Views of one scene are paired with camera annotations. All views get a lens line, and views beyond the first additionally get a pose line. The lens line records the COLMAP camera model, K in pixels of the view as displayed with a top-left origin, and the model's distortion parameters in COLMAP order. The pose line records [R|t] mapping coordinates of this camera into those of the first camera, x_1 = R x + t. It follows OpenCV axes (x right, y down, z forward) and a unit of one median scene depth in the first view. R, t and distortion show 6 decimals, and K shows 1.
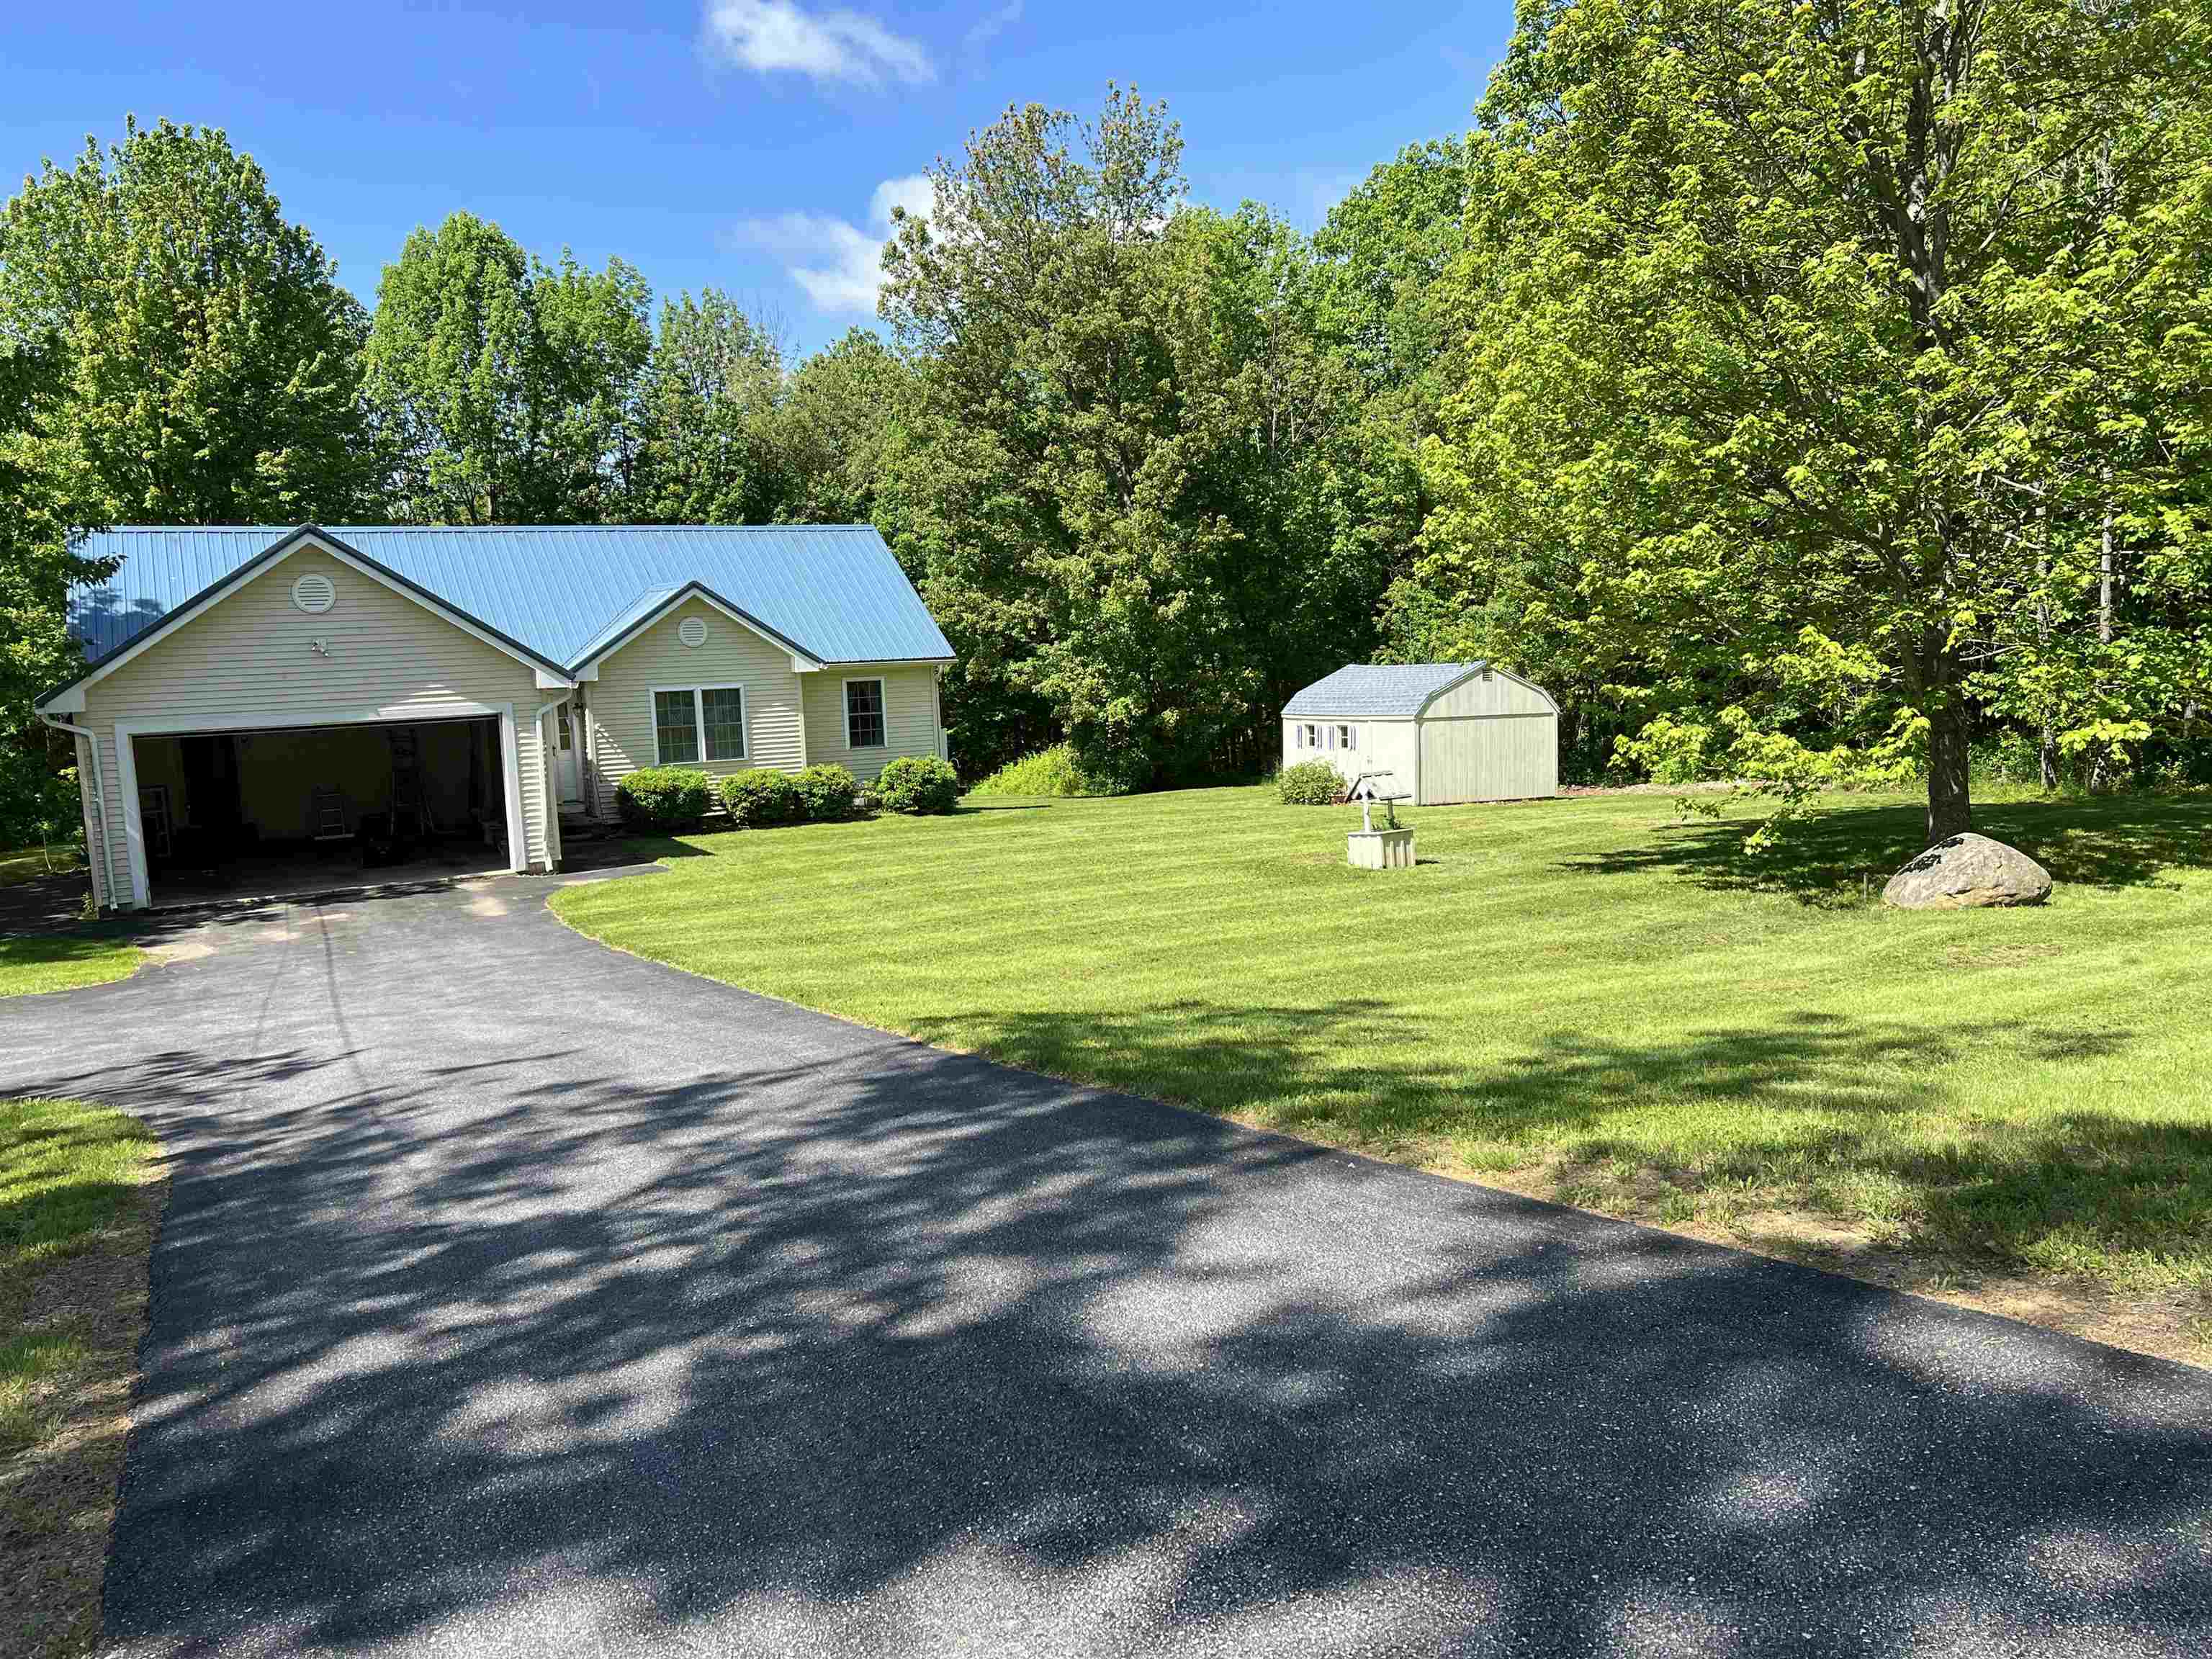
lens RADIAL K [[1565.0, 0, 1107.8], [0, 1565.0, 857.3], [0, 0, 1]] dist [-0.003181, -0.064776]
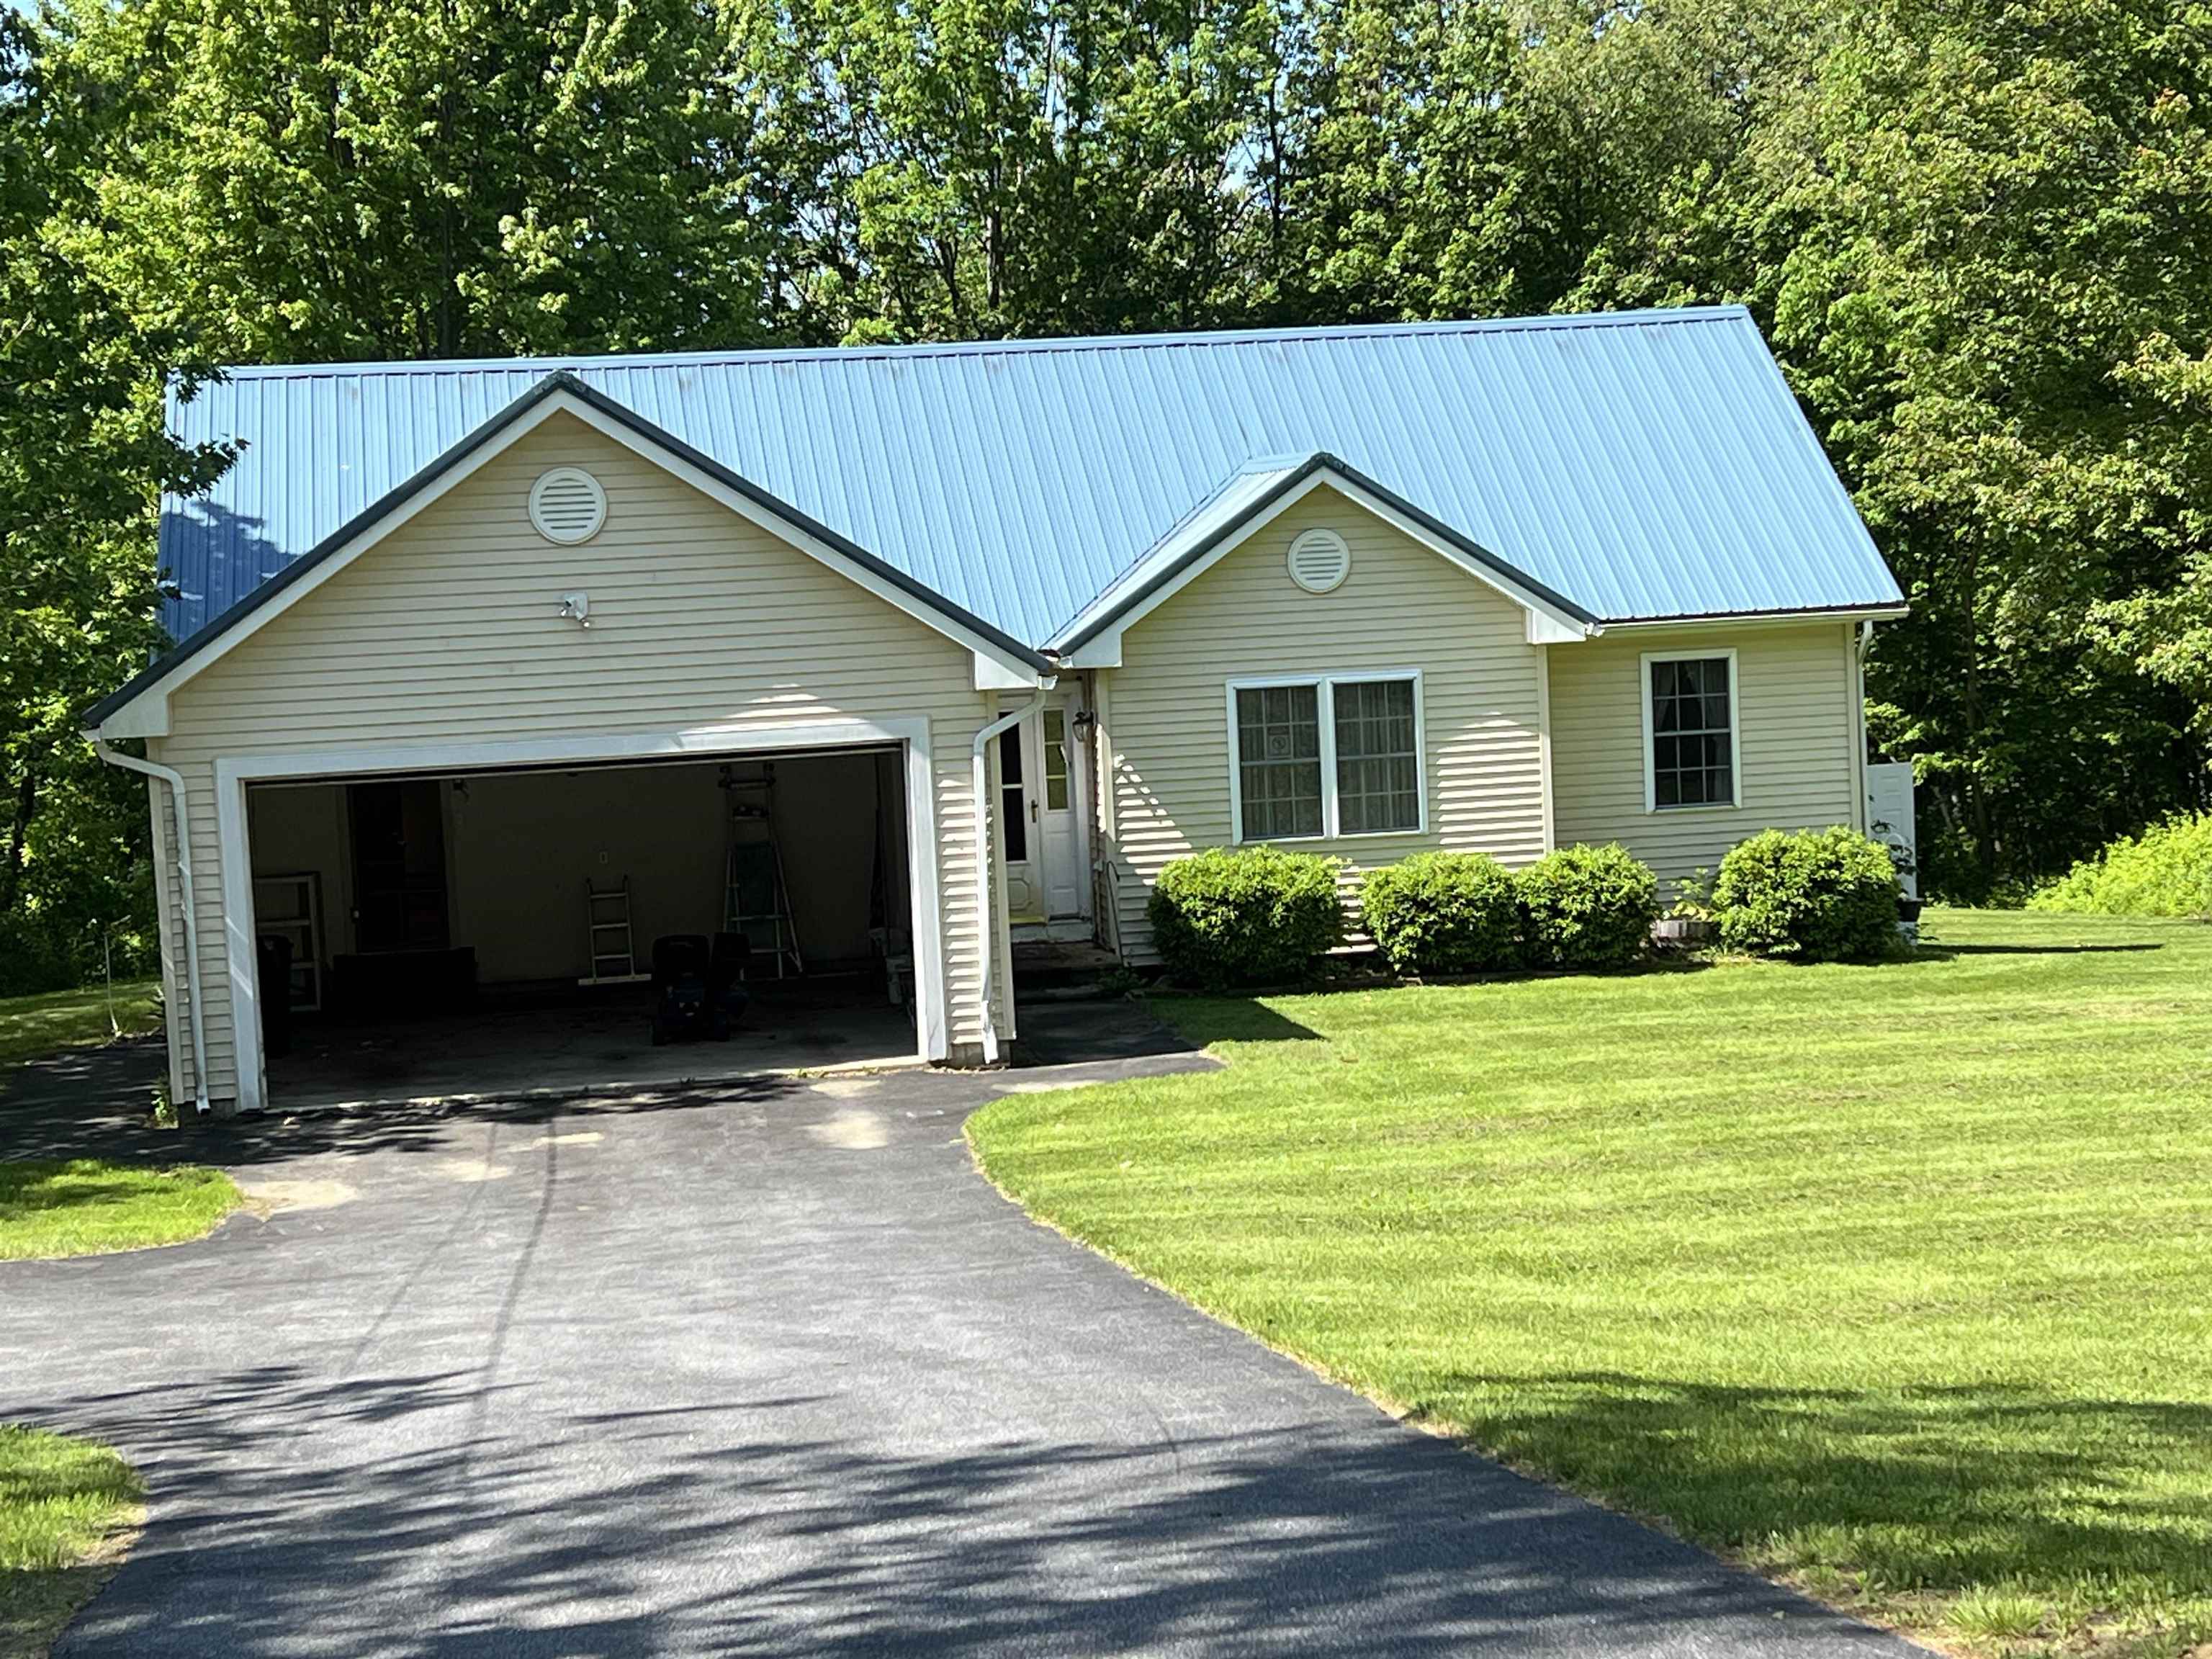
lens RADIAL K [[4058.5, 0, 1106.0], [0, 4058.5, 829.5], [0, 0, 1]] dist [0.328850, -2.324050]
pose [[0.923105, 0.010268, -0.384410, 0.146491], [-0.030316, 0.998475, -0.046131, -0.005550], [0.383350, 0.054237, 0.922009, -0.145008]]
